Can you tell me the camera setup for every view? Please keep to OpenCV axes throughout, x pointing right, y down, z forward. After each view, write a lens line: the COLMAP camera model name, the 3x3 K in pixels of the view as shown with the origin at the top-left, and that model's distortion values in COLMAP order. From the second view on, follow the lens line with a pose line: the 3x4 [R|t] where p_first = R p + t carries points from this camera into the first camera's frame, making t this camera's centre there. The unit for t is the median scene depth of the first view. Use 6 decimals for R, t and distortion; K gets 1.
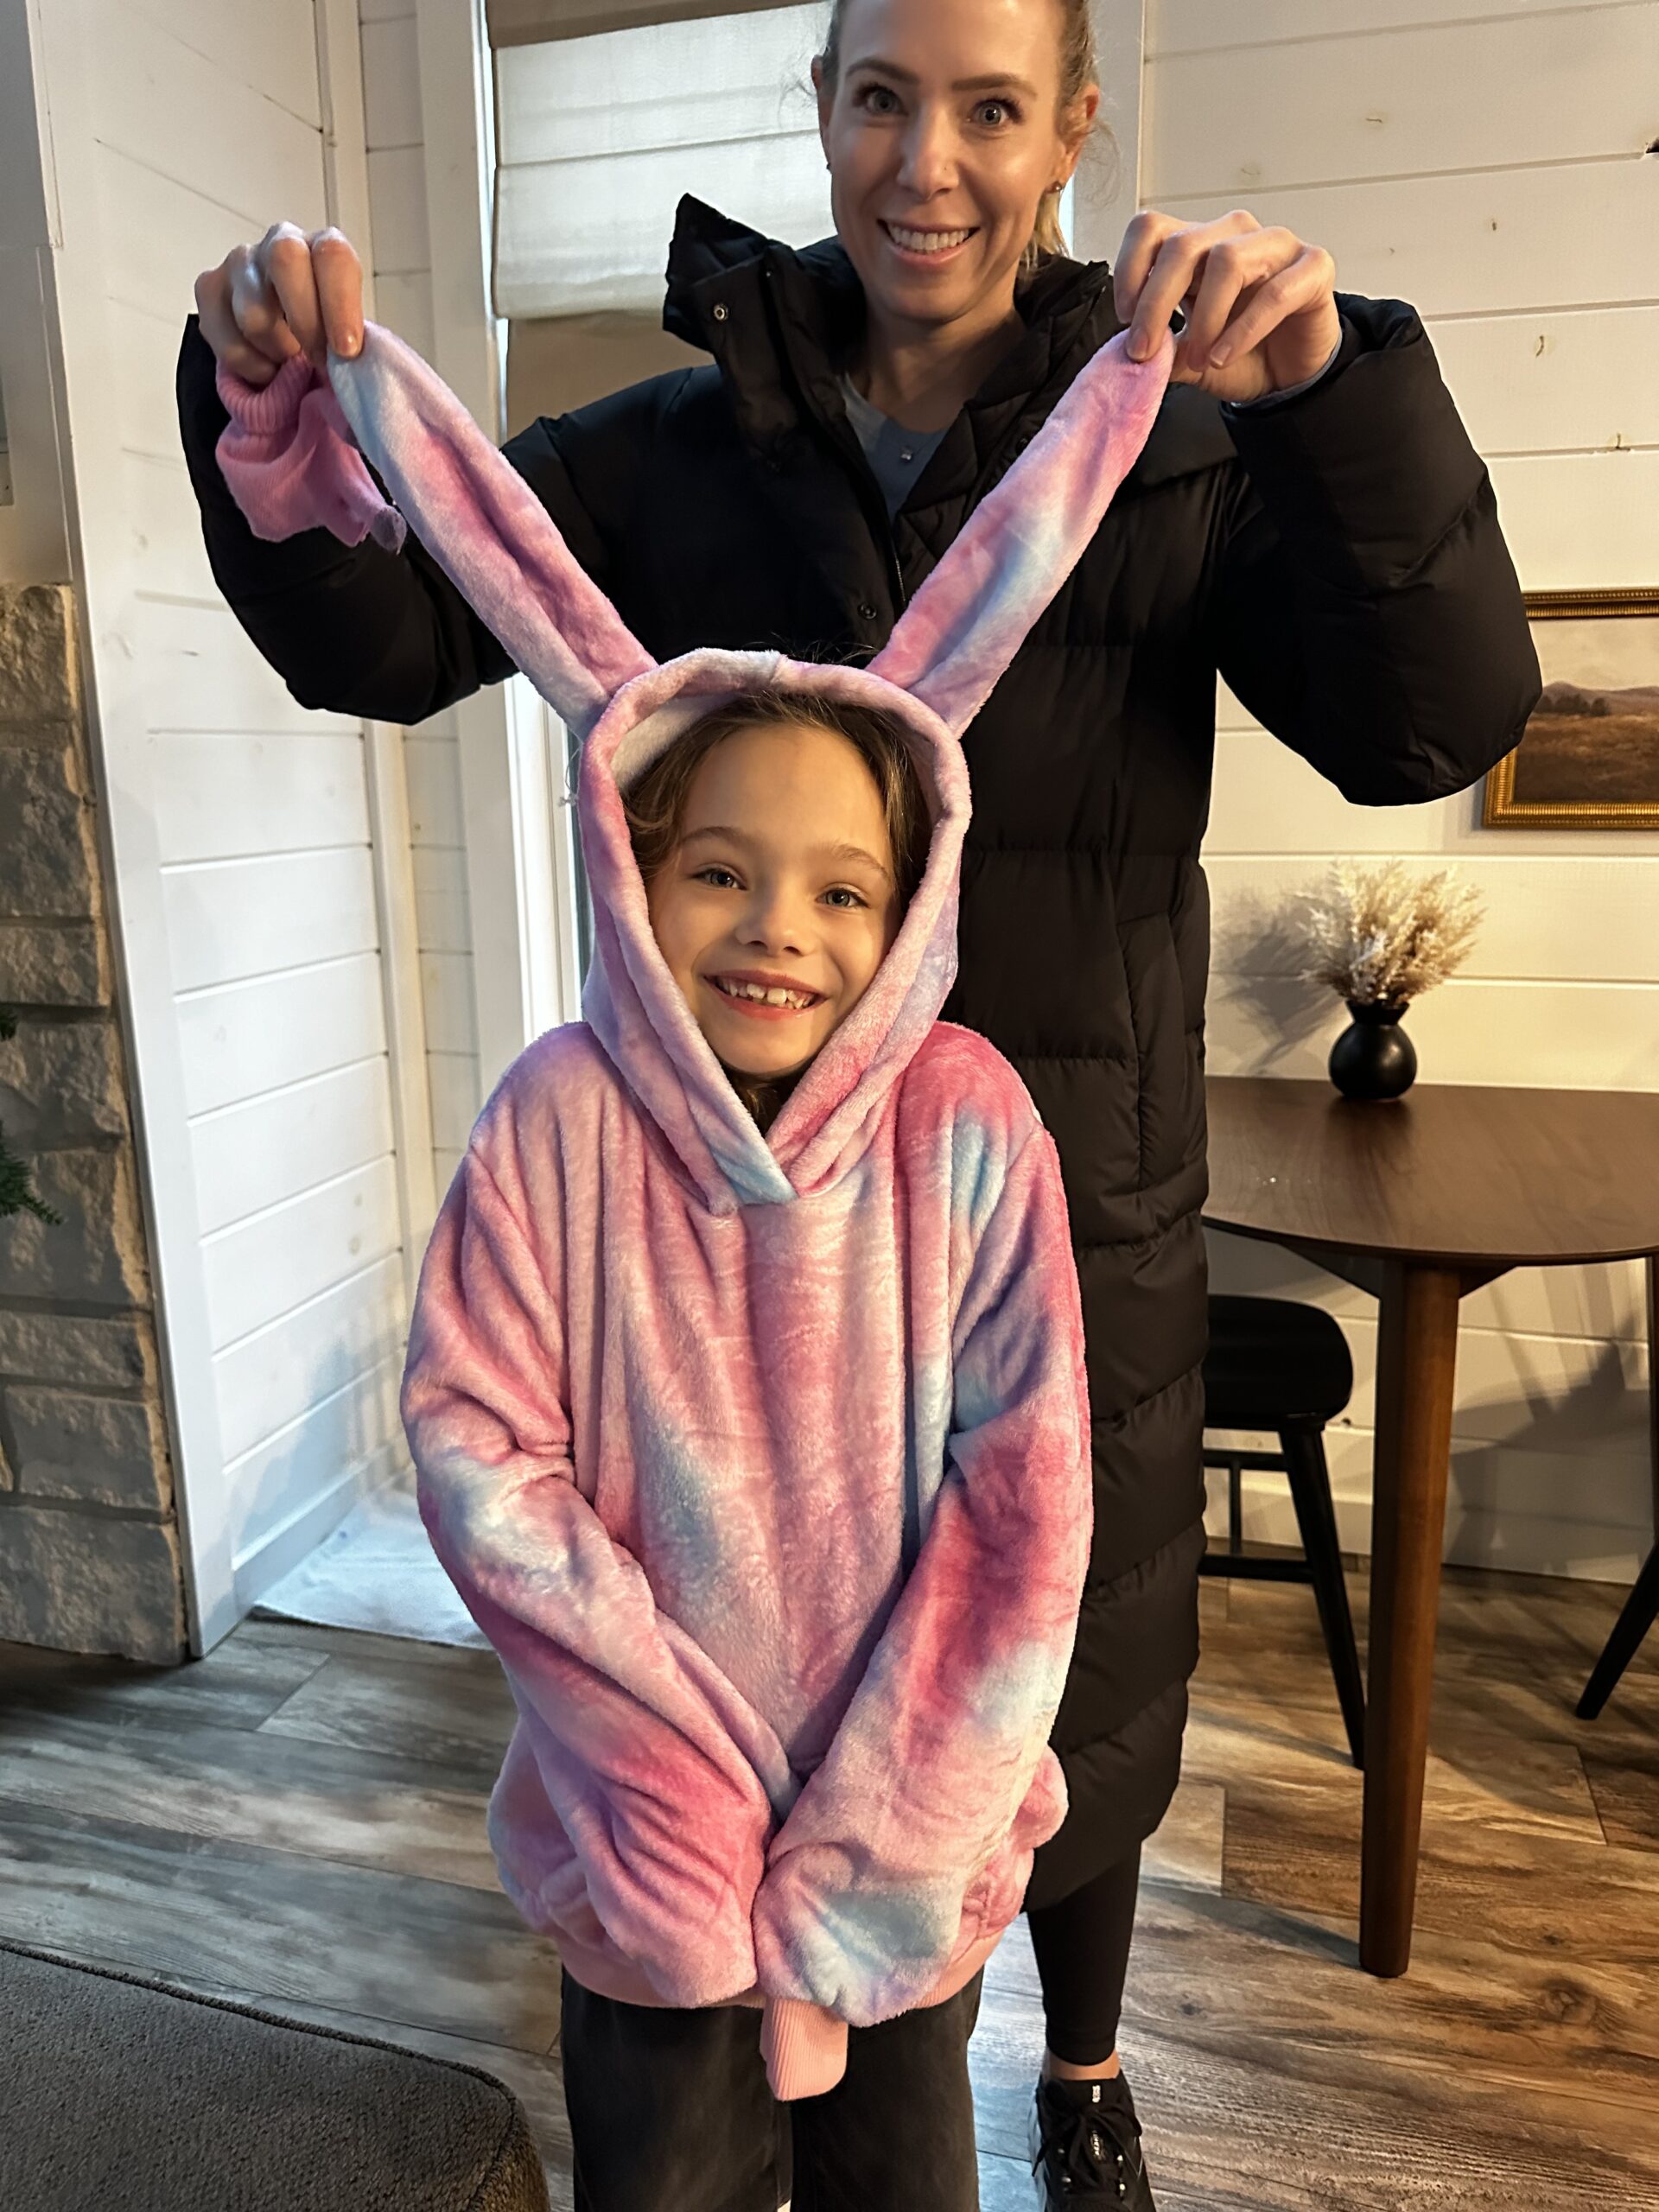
lens RADIAL K [[1530.3, 0, 838.2], [0, 1530.3, 1135.9], [0, 0, 1]] dist [-0.004406, -0.007144]
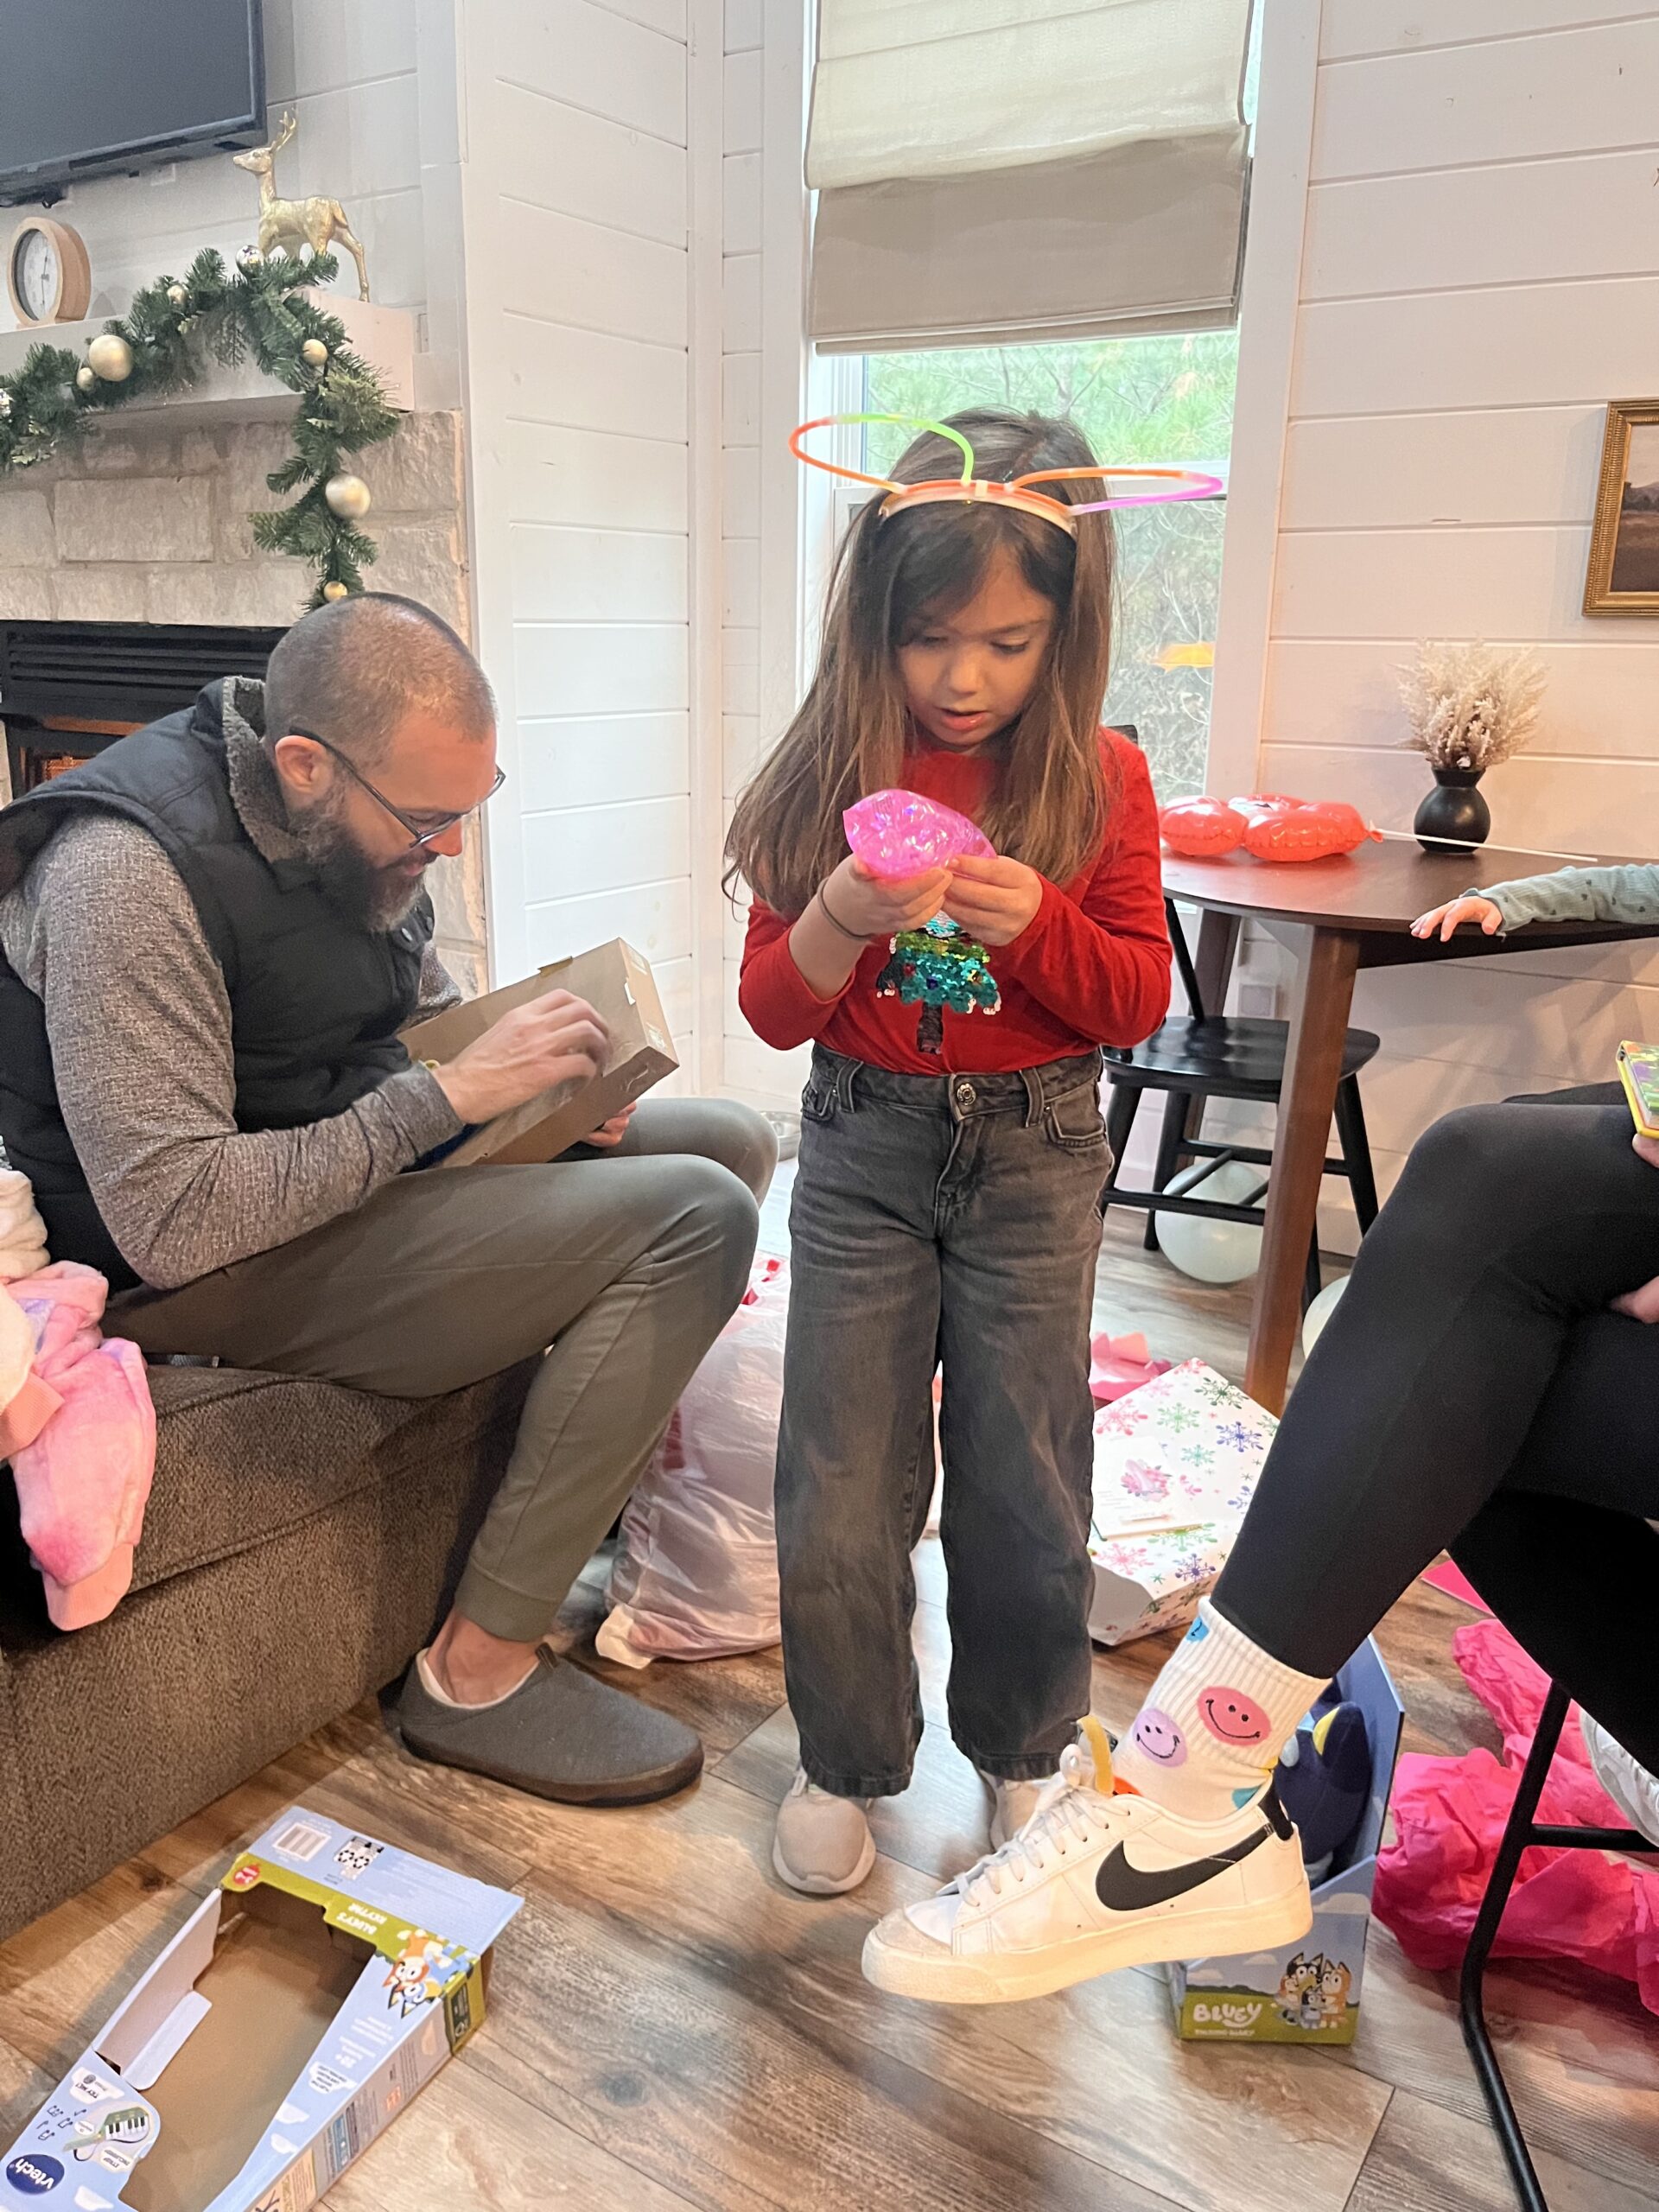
lens RADIAL K [[1703.9, 0, 862.6], [0, 1703.9, 1111.7], [0, 0, 1]] dist [0.084821, -0.128541]
pose [[0.954326, 0.101540, -0.280982, 0.315888], [-0.090624, 0.994547, 0.051611, 0.145416], [0.284691, -0.023790, 0.958324, -0.380358]]
